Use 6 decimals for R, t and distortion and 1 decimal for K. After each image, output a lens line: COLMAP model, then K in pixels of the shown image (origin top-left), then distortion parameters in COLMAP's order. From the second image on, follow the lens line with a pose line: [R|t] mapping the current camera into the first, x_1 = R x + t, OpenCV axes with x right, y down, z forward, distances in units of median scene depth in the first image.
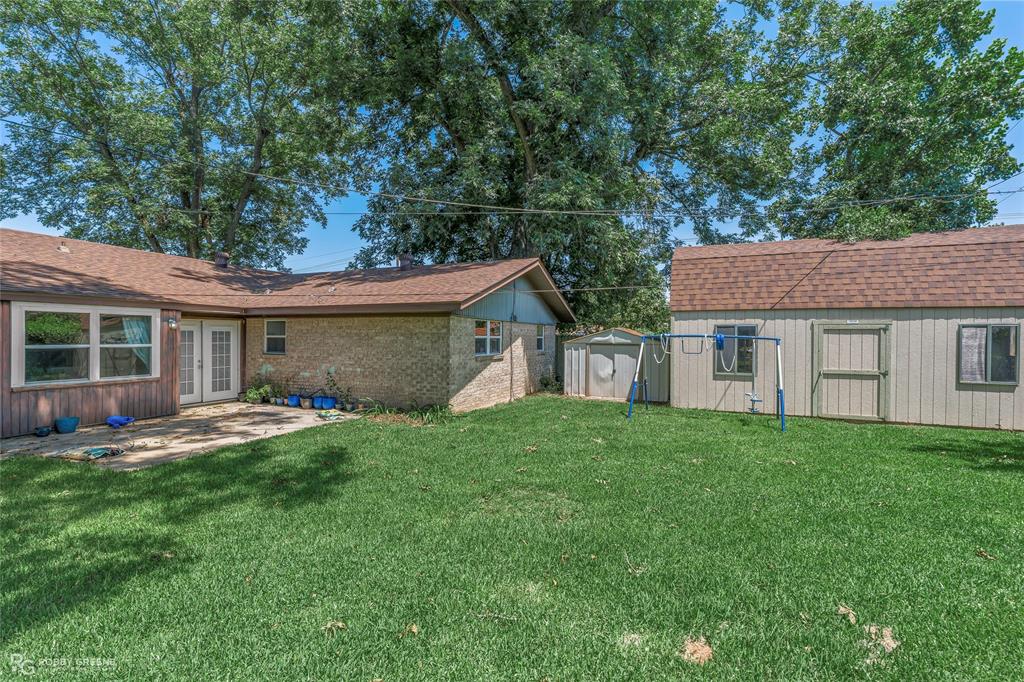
lens RADIAL K [[464.8, 0, 509.8], [0, 464.8, 341.4], [0, 0, 1]] dist [-0.008155, 0.002112]
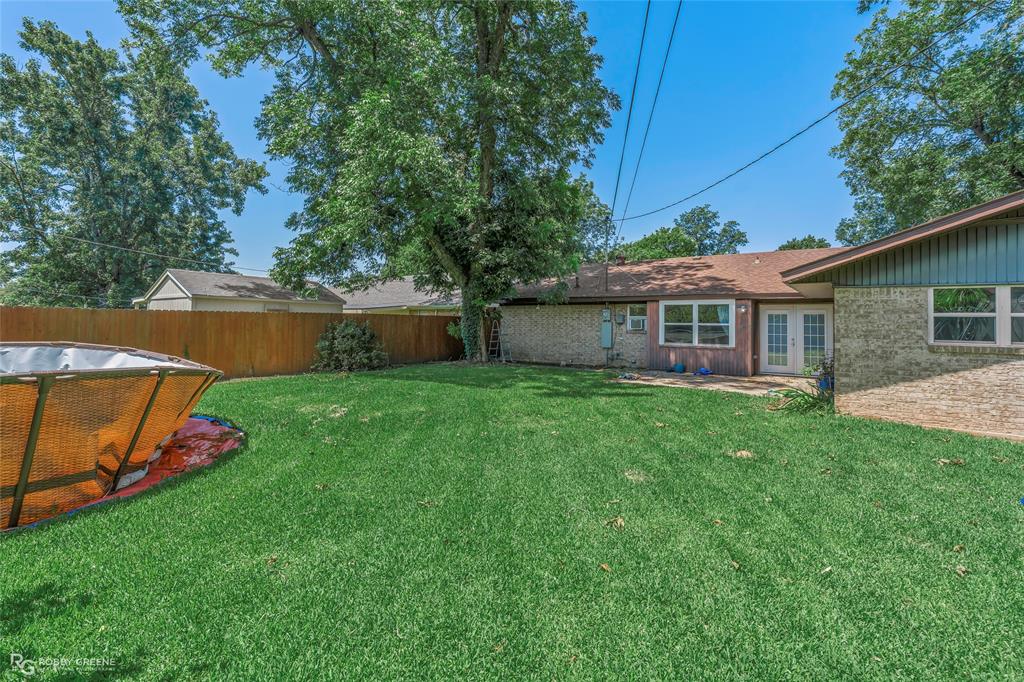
lens RADIAL K [[464.8, 0, 513.1], [0, 464.8, 332.3], [0, 0, 1]] dist [-0.008155, 0.002112]
pose [[-0.272225, 0.011720, -0.962162, 0.810714], [-0.021032, 0.999614, 0.018127, 0.020636], [0.962004, 0.025171, -0.271874, 0.753276]]
